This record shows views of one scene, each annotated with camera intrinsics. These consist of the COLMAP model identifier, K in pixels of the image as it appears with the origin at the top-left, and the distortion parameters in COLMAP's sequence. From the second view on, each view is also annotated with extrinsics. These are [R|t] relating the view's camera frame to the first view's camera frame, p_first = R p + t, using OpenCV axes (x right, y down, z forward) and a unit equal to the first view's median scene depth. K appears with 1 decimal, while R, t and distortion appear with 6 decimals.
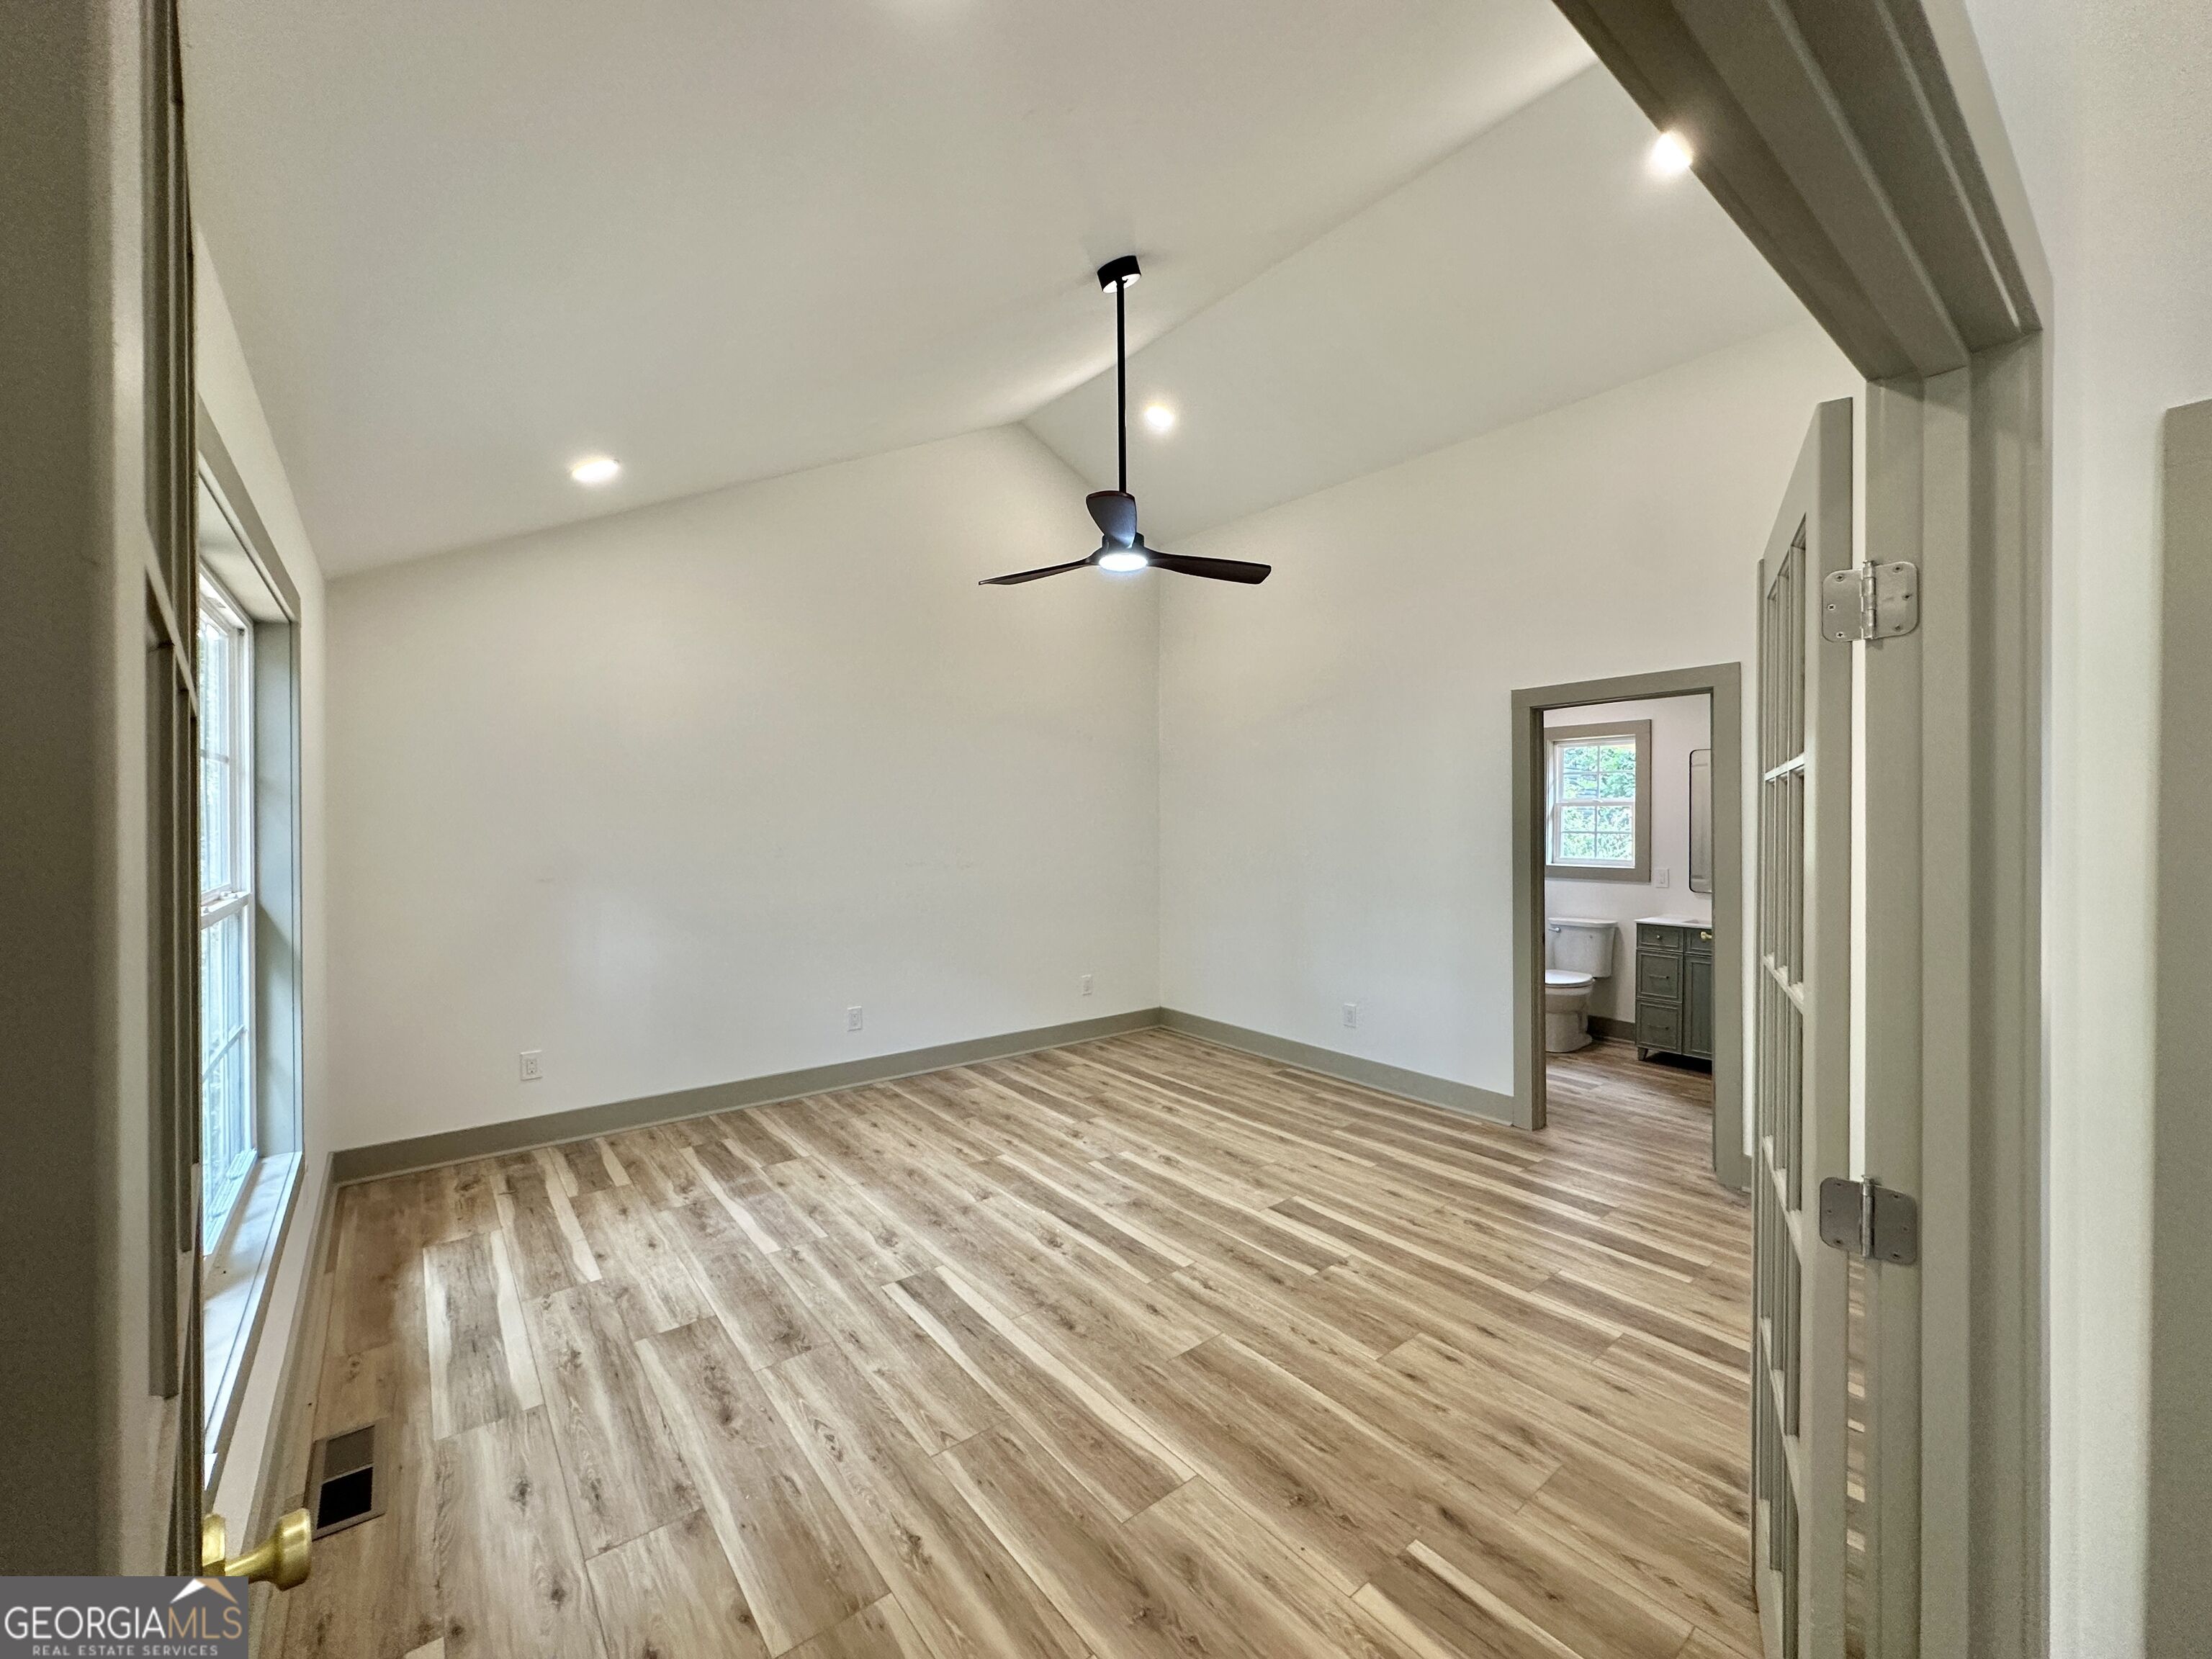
lens RADIAL K [[902.4, 0, 1116.3], [0, 902.4, 817.4], [0, 0, 1]] dist [0.005259, 0.000273]
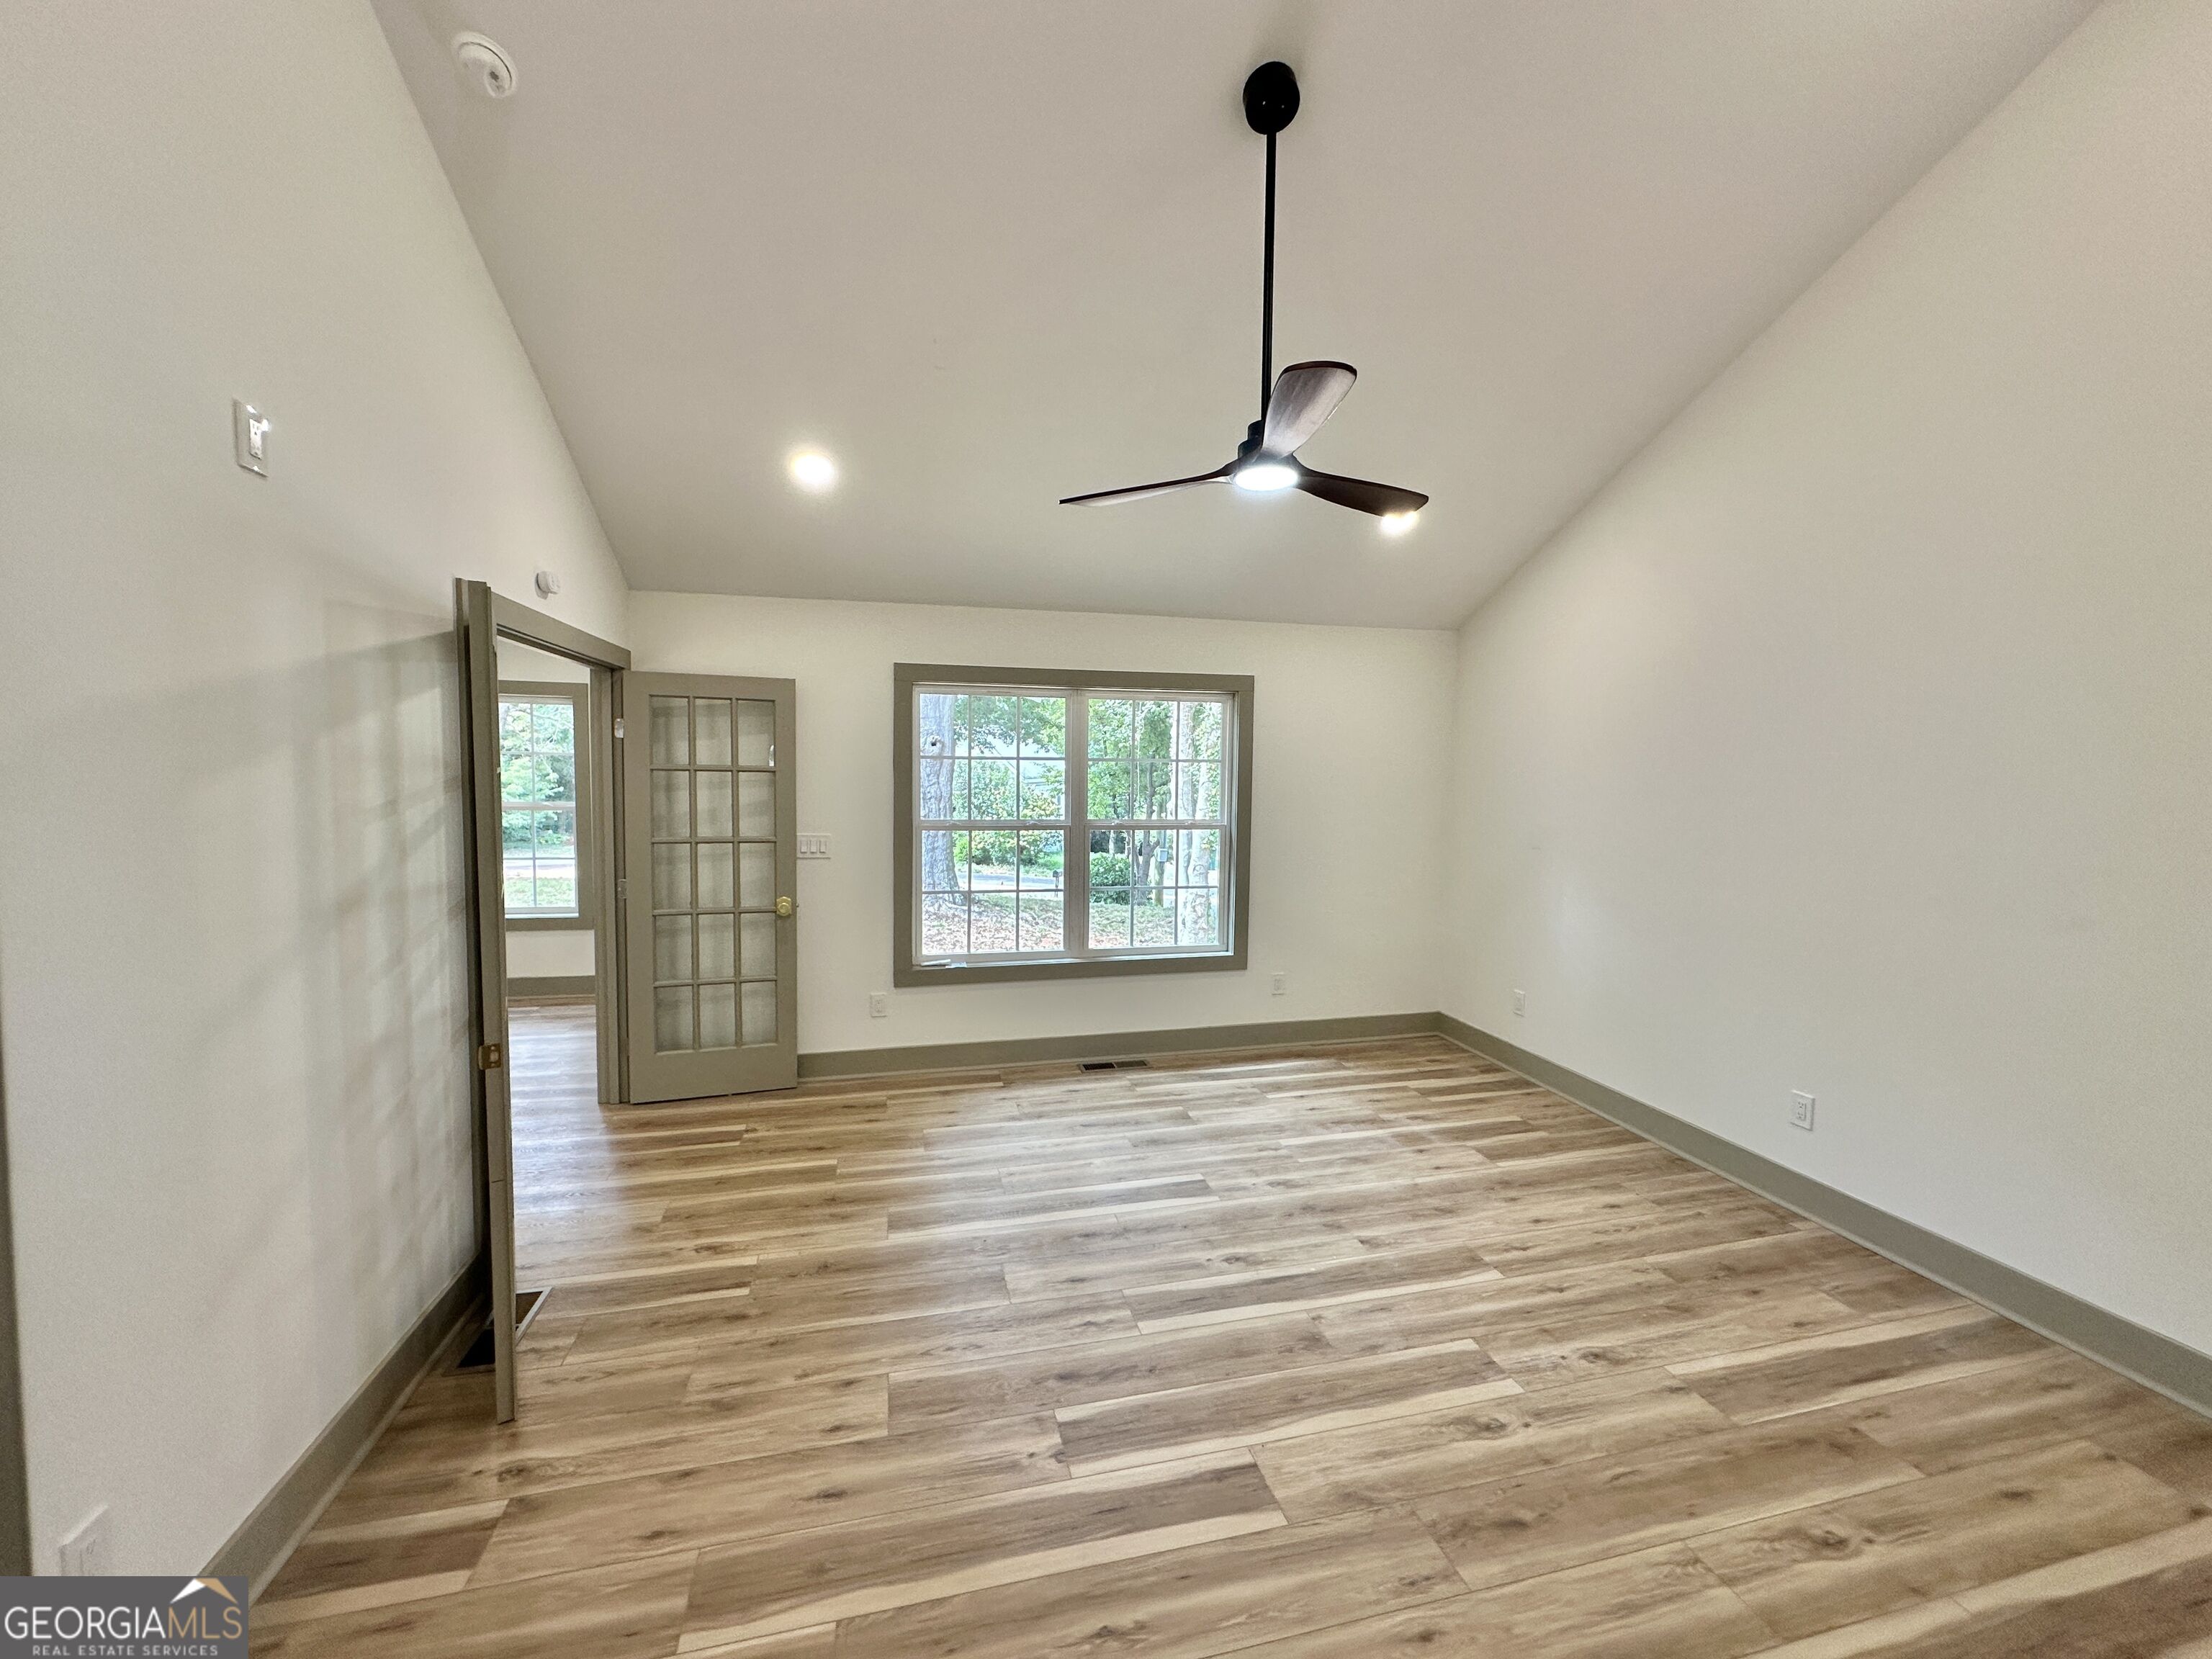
lens RADIAL K [[902.4, 0, 1116.3], [0, 902.4, 817.4], [0, 0, 1]] dist [0.005259, 0.000273]
pose [[-0.432962, 0.041652, -0.900449, 0.756380], [-0.010357, 0.998636, 0.051174, -0.032700], [0.901353, 0.031482, -0.431940, 1.192043]]
